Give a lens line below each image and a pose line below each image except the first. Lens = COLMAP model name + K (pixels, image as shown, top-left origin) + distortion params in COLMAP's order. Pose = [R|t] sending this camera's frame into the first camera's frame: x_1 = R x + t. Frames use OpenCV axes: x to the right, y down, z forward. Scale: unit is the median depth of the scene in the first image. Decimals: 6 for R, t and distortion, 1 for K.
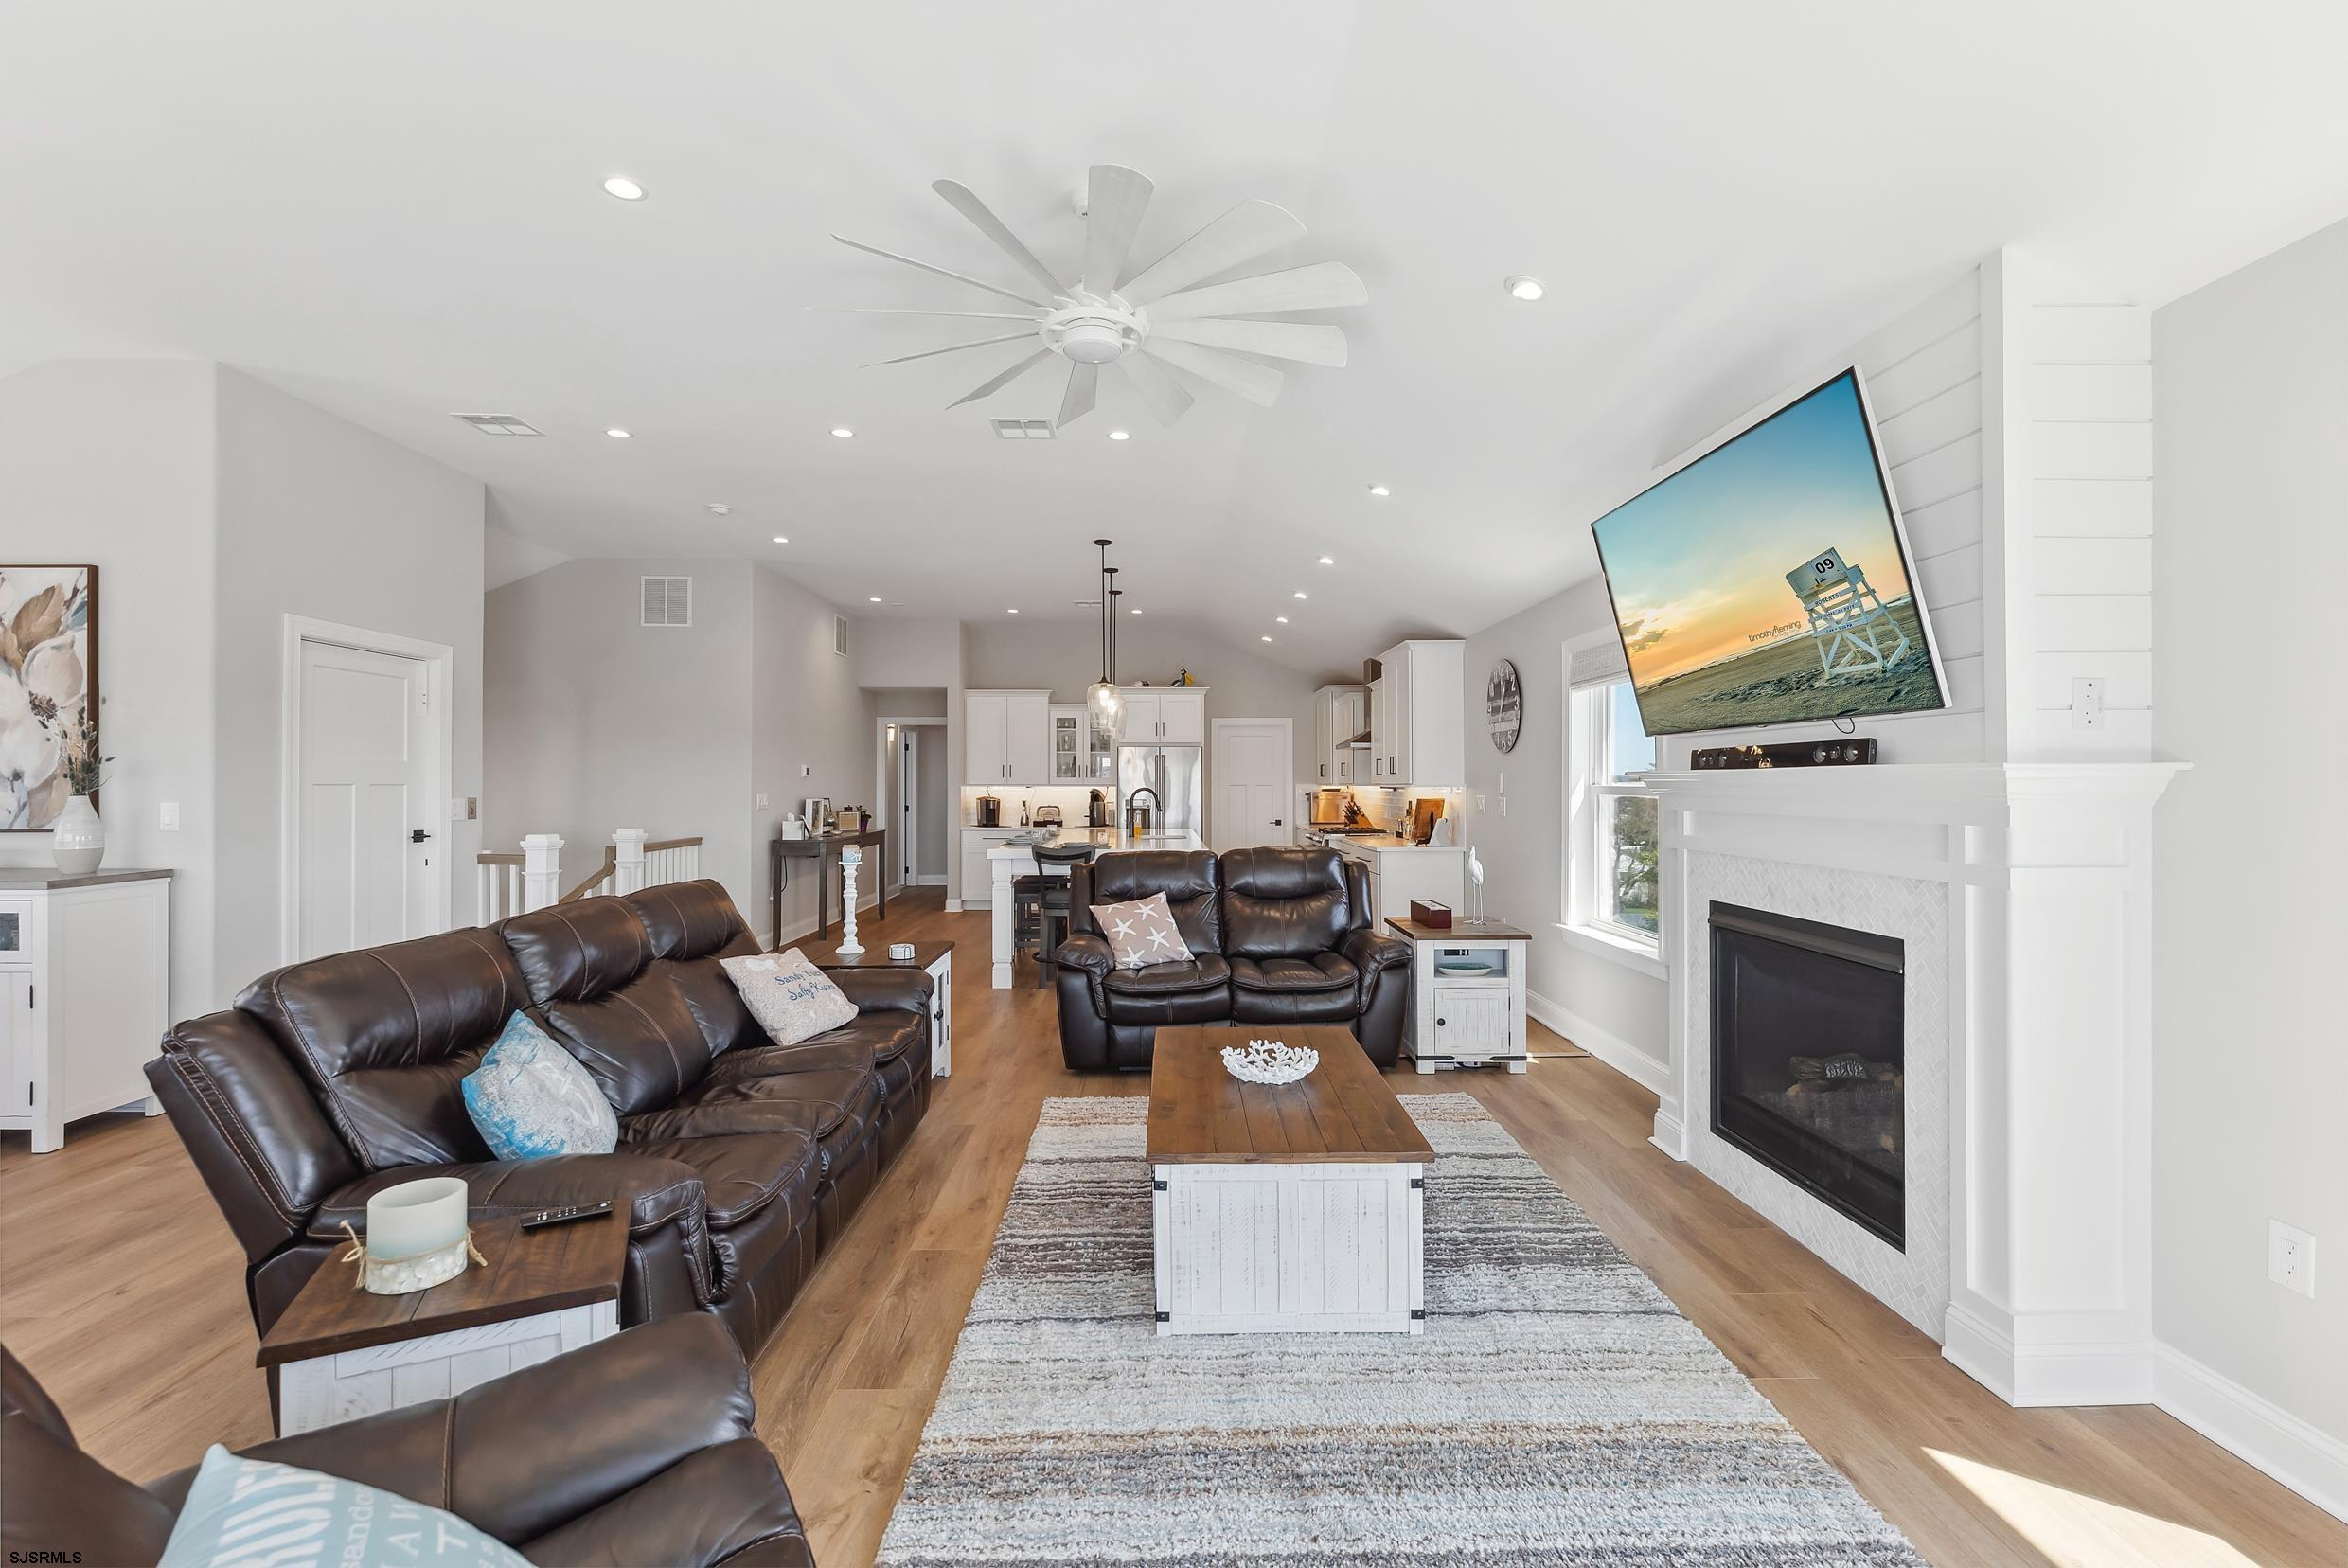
lens RADIAL K [[1014.8, 0, 1176.6], [0, 1014.8, 780.3], [0, 0, 1]] dist [0.000049, -0.000042]
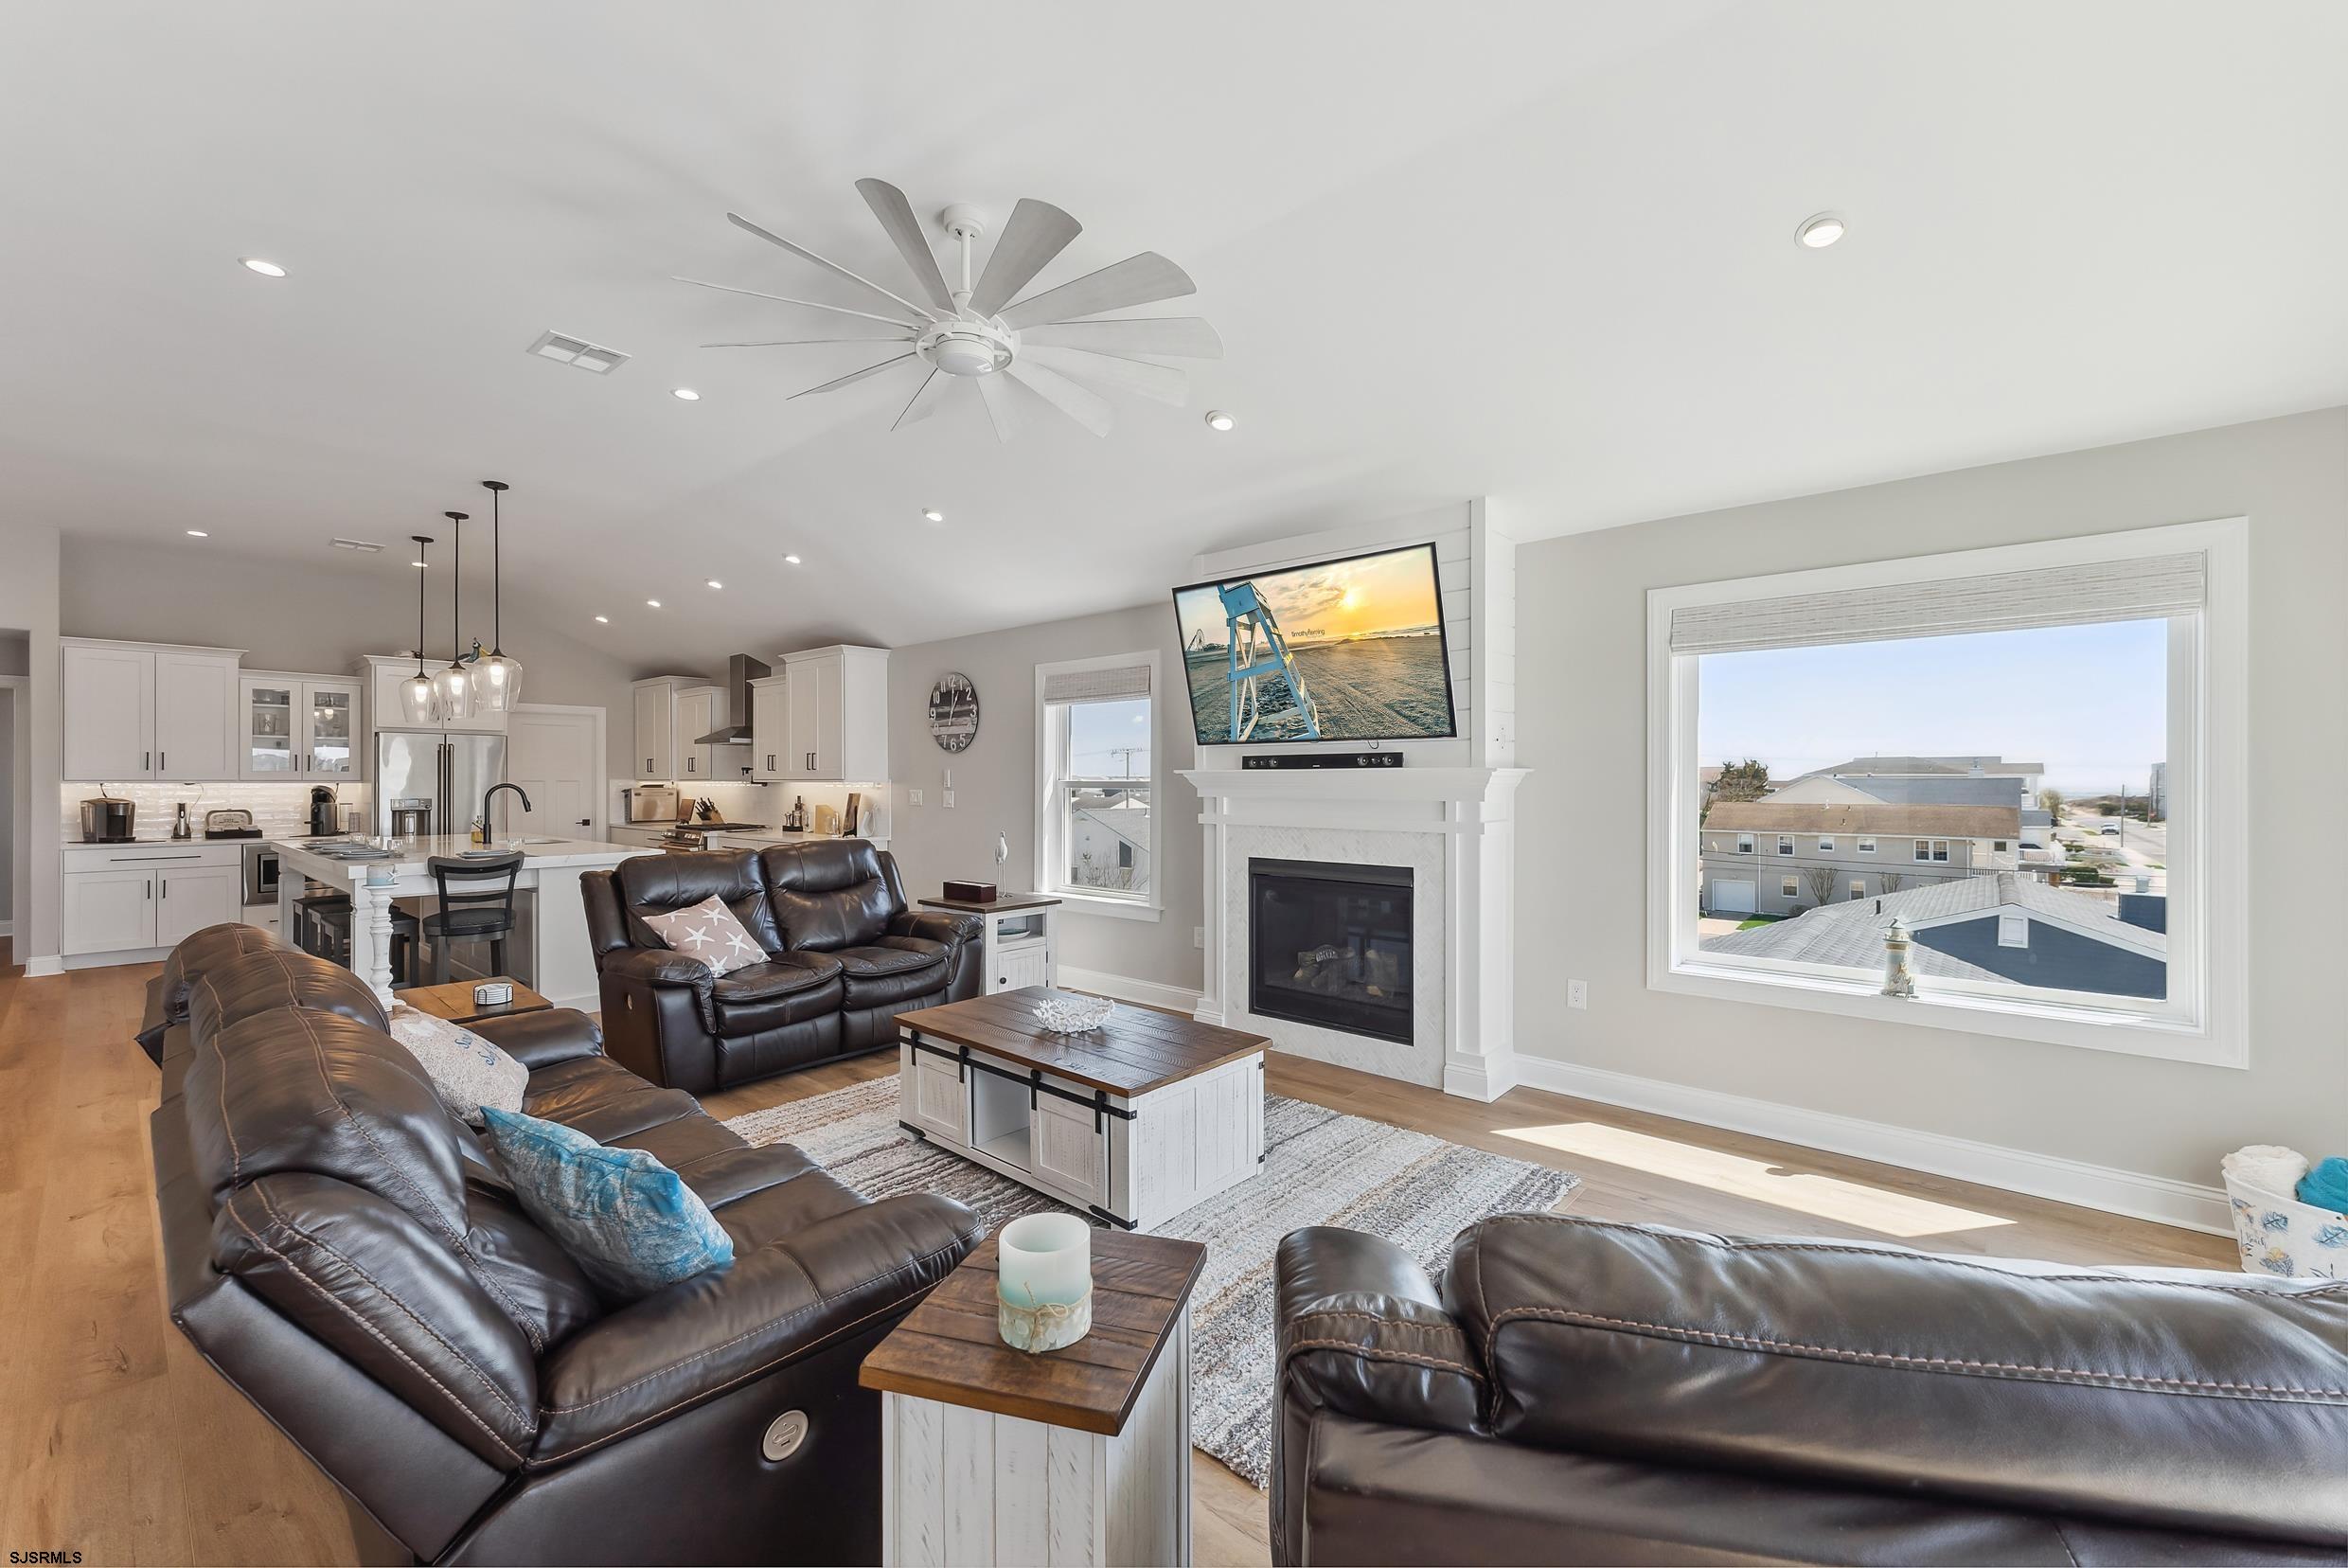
lens RADIAL K [[939.4, 0, 1180.7], [0, 939.4, 779.5], [0, 0, 1]] dist [0.000903, 0.000102]
pose [[0.666282, 0.001441, 0.745698, -0.384822], [-0.003127, 0.999995, 0.000861, 0.002252], [-0.745693, -0.002905, 0.666283, 0.108537]]
